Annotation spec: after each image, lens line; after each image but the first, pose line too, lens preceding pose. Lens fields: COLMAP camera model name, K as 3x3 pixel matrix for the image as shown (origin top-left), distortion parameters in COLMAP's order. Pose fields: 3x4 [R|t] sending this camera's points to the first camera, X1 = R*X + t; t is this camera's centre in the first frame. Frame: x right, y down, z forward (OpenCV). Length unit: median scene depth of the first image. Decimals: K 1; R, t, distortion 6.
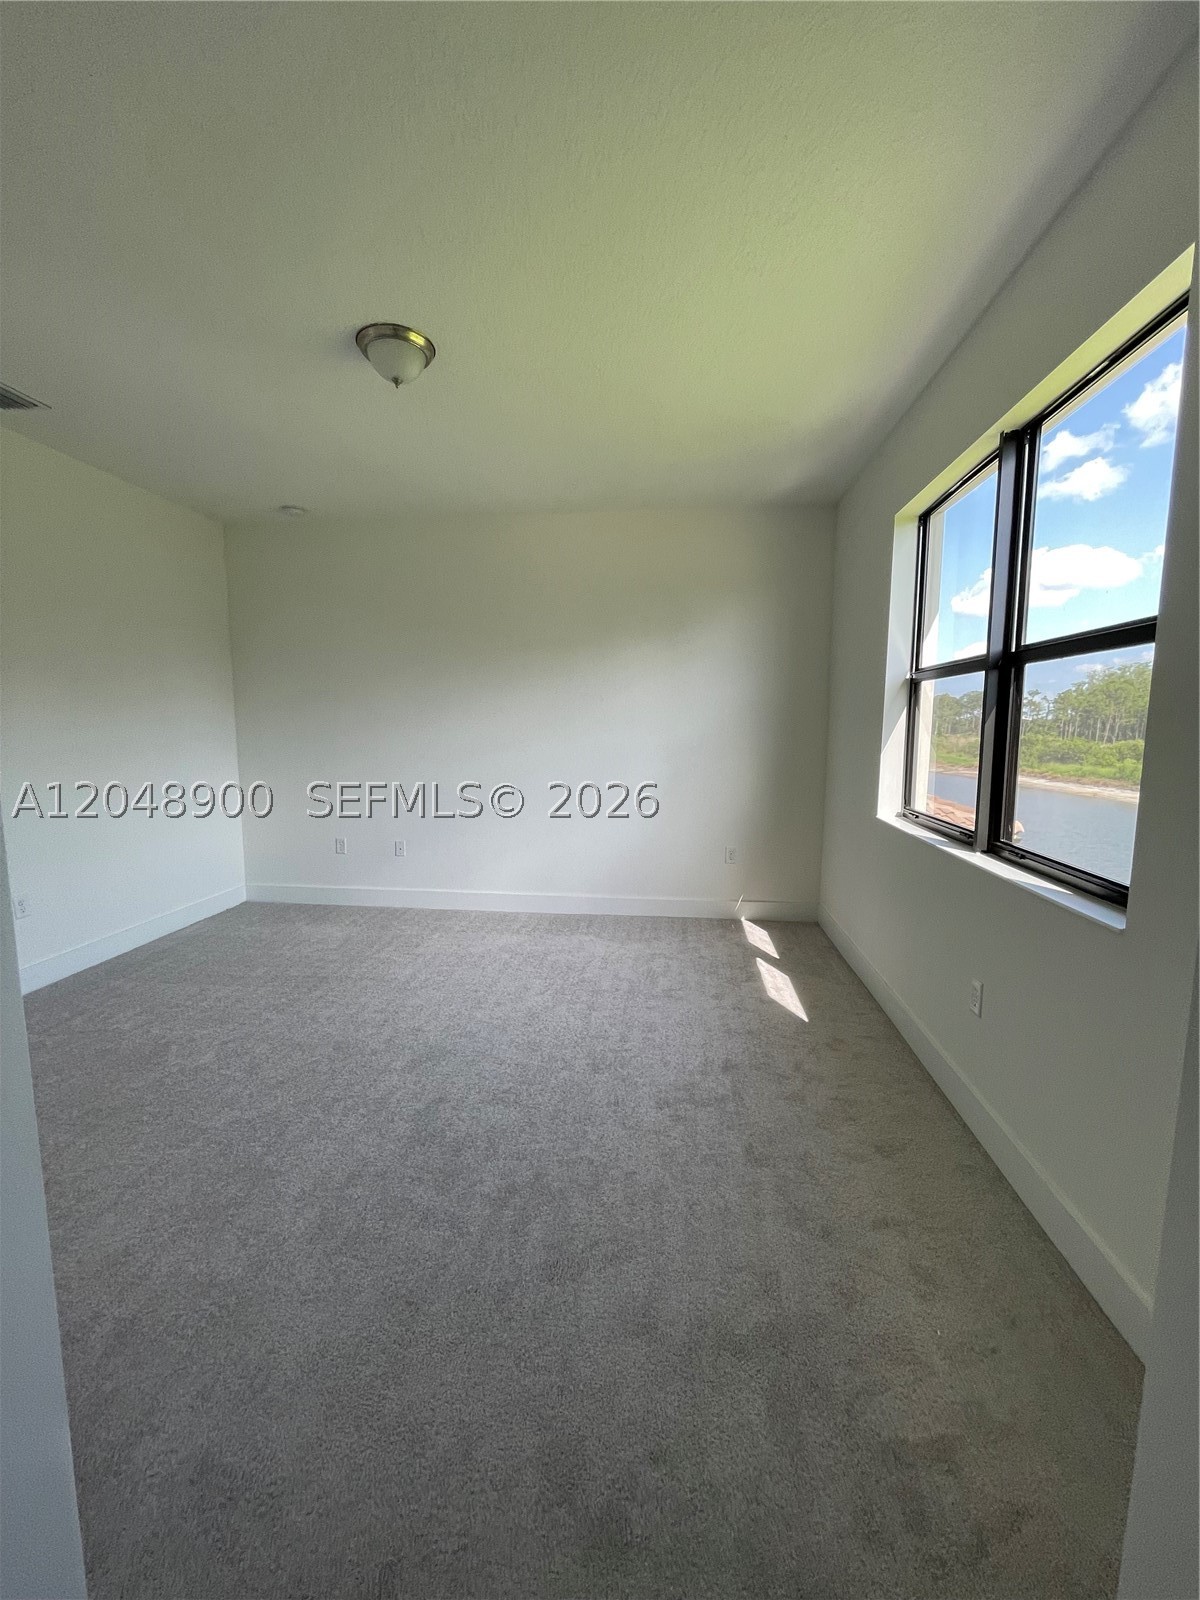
lens RADIAL K [[653.2, 0, 600.0], [0, 653.2, 801.9], [0, 0, 1]] dist [-0.001270, -0.000361]
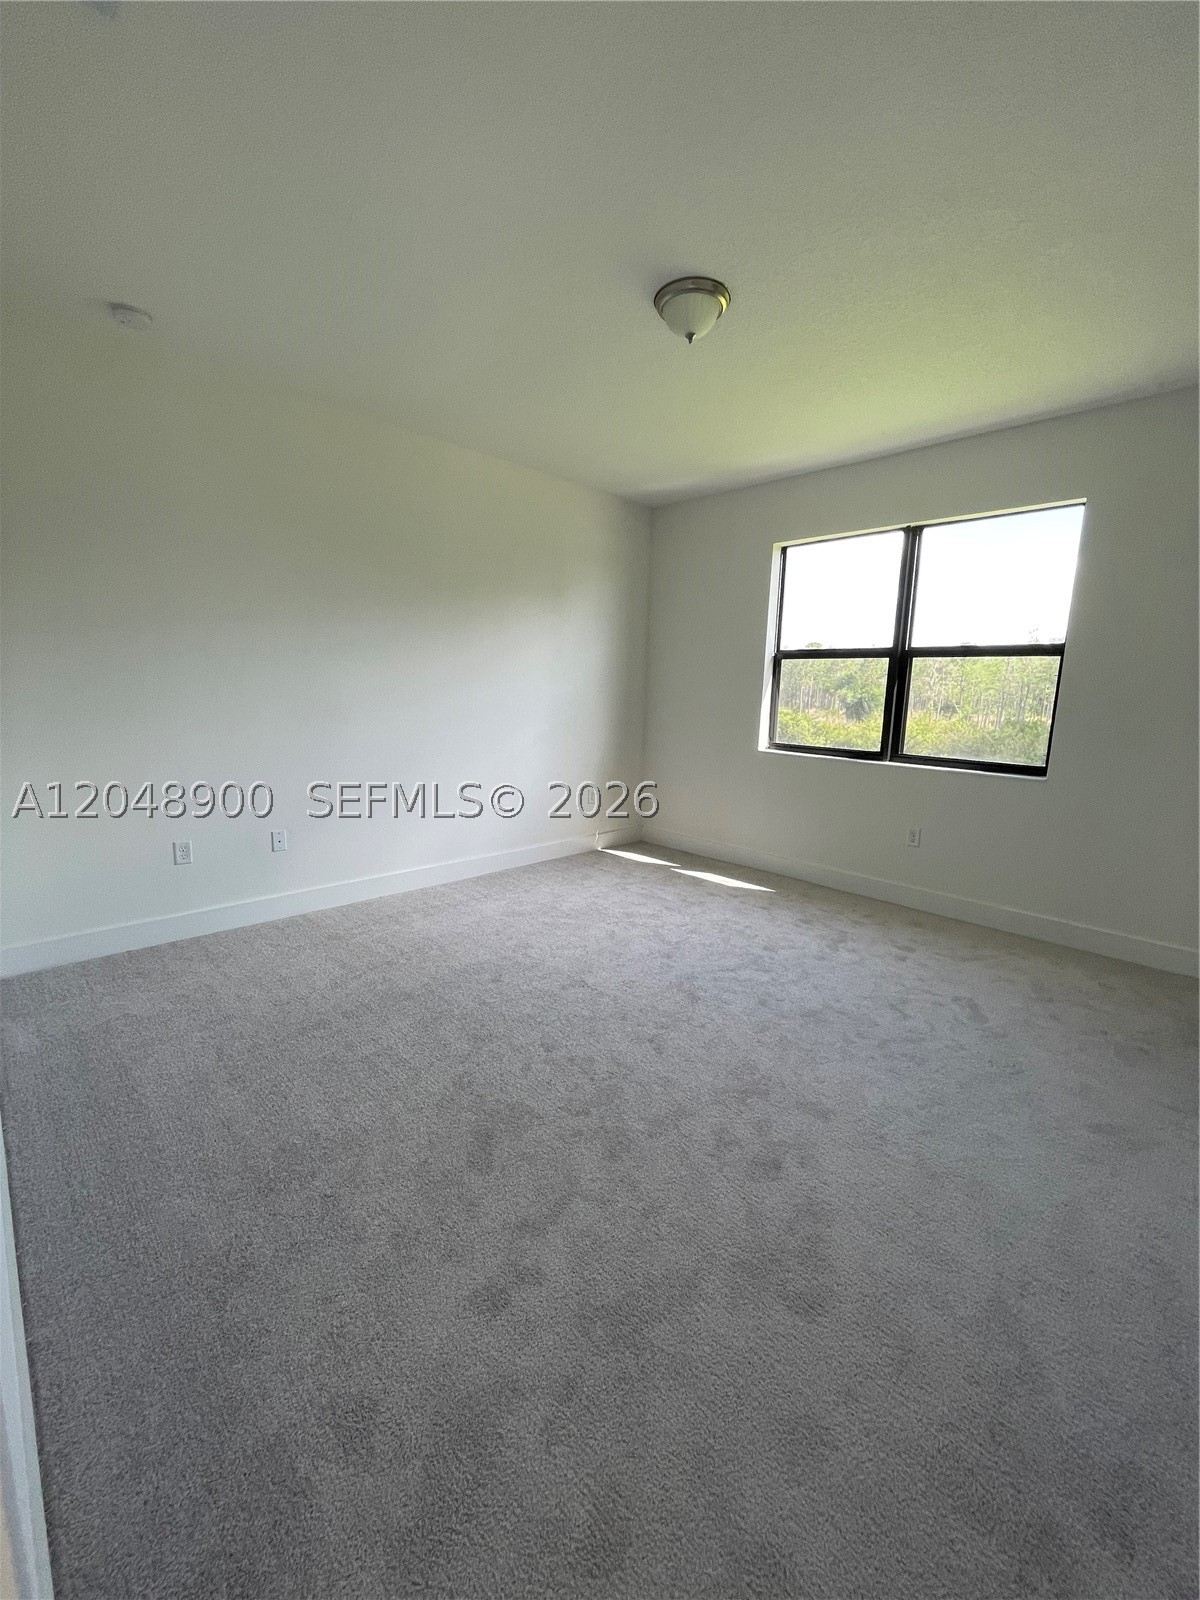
lens RADIAL K [[653.2, 0, 602.7], [0, 653.2, 797.7], [0, 0, 1]] dist [-0.001270, -0.000361]
pose [[0.622673, -0.115396, 0.773926, -0.946752], [0.069681, 0.993314, 0.092045, -0.029079], [-0.779373, -0.003386, 0.626551, 0.356325]]
